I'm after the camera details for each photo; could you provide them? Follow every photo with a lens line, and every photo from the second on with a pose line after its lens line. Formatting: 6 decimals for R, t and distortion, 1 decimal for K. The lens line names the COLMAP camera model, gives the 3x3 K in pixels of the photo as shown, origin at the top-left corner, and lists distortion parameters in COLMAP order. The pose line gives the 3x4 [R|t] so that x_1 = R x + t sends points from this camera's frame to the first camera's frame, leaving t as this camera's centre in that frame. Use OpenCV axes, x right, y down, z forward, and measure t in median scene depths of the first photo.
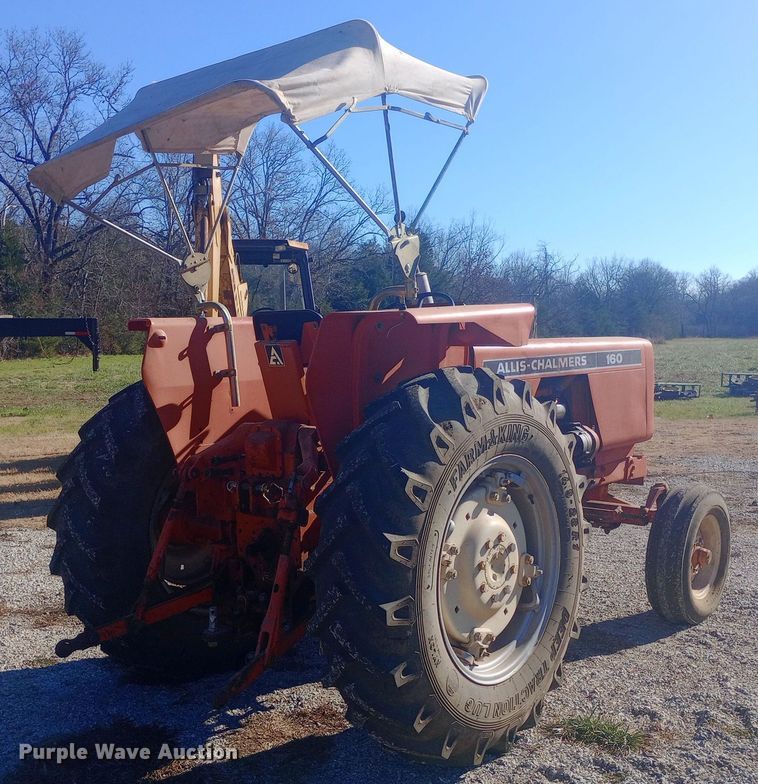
lens RADIAL K [[1017.4, 0, 368.1], [0, 1017.4, 419.3], [0, 0, 1]] dist [0.160362, -0.505708]
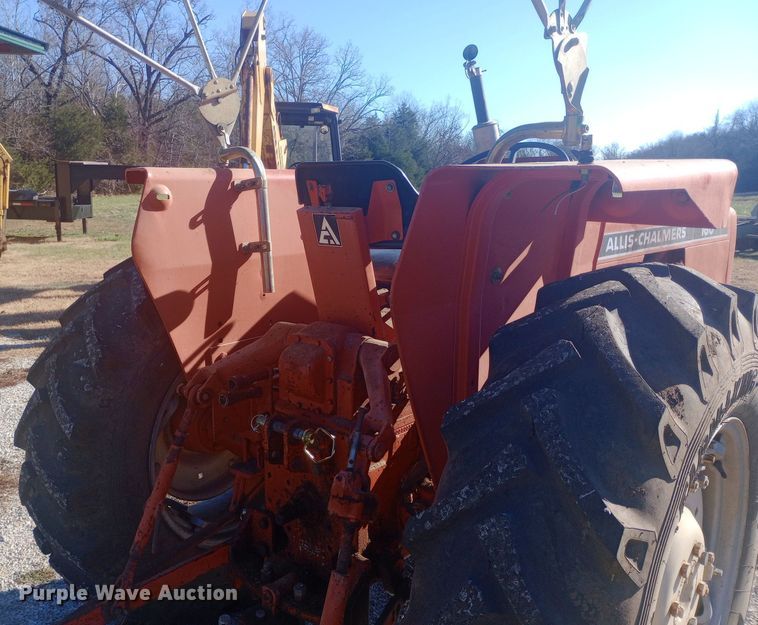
lens RADIAL K [[681.5, 0, 333.6], [0, 681.5, 312.0], [0, 0, 1]] dist [0.153790, -0.335026]
pose [[0.998432, 0.037157, -0.041863, -0.055725], [-0.032671, 0.994128, 0.103162, -0.046465], [0.045451, -0.101633, 0.993783, 0.461620]]
